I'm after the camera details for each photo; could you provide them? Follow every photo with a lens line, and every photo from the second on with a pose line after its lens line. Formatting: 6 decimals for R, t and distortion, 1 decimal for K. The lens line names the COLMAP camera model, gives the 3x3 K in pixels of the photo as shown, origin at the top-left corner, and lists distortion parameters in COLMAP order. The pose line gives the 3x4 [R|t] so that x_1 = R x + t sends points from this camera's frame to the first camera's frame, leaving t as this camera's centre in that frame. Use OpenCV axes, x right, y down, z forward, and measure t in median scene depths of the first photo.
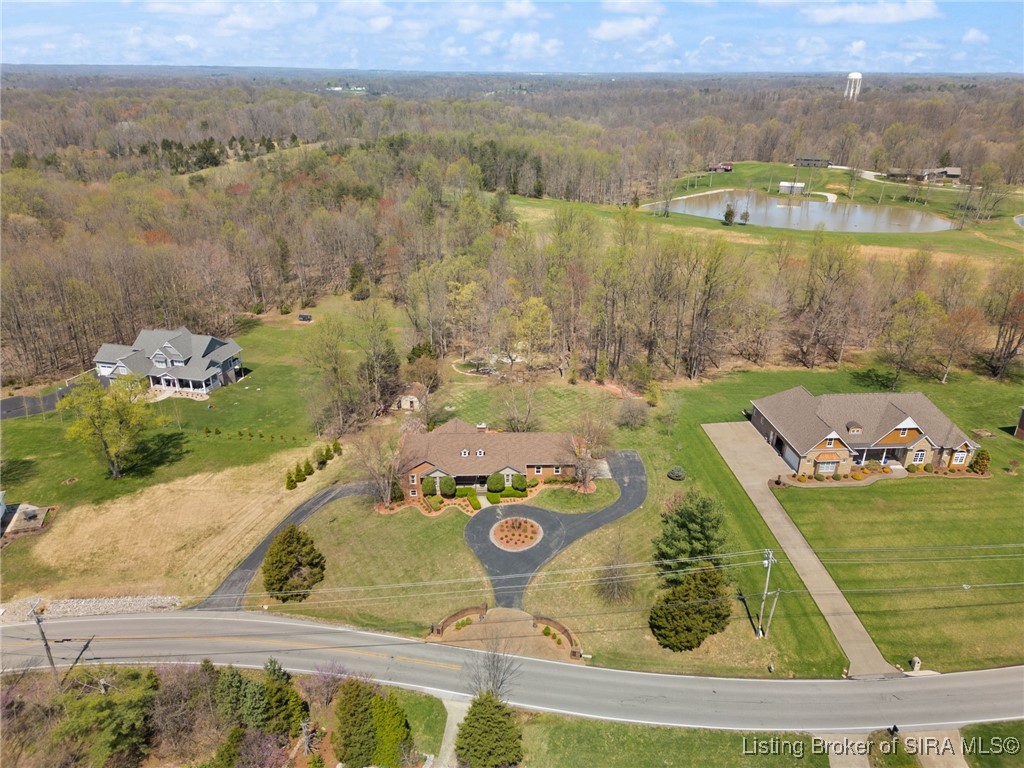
lens RADIAL K [[740.6, 0, 512.0], [0, 740.6, 384.0], [0, 0, 1]] dist [0.042344, -0.002424]
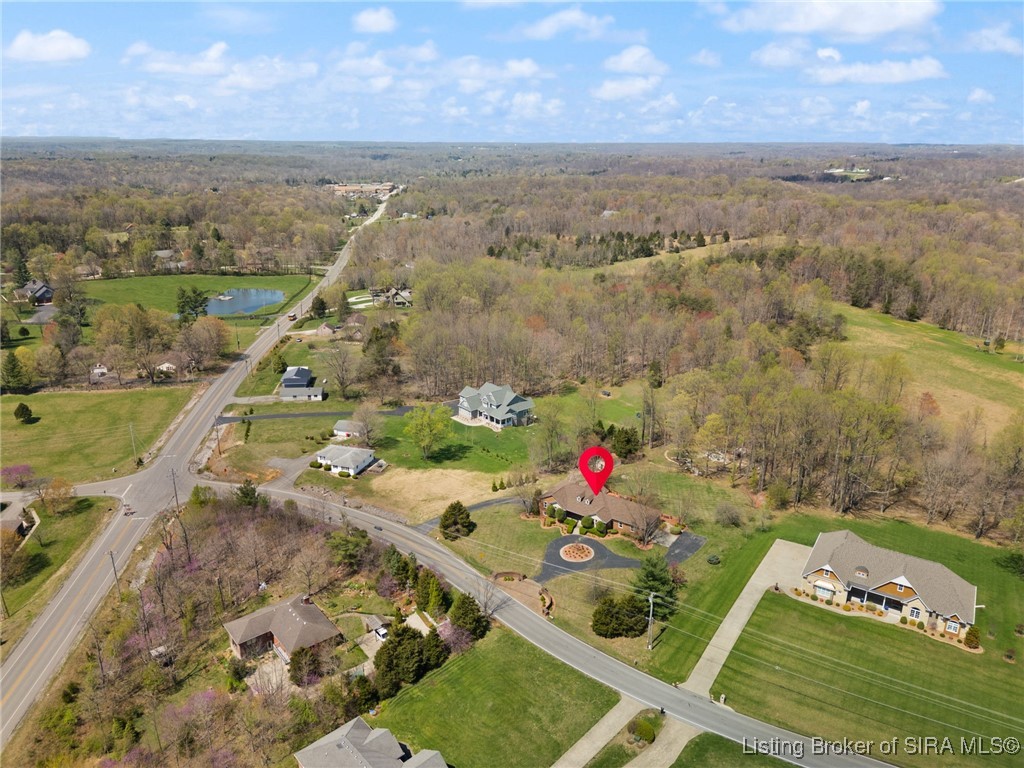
lens RADIAL K [[740.6, 0, 512.0], [0, 740.6, 384.0], [0, 0, 1]] dist [0.042344, -0.002424]
pose [[0.796391, 0.196878, -0.571840, 0.653346], [-0.241217, 0.970470, -0.001817, -0.105854], [0.554595, 0.139385, 0.820363, -0.416870]]
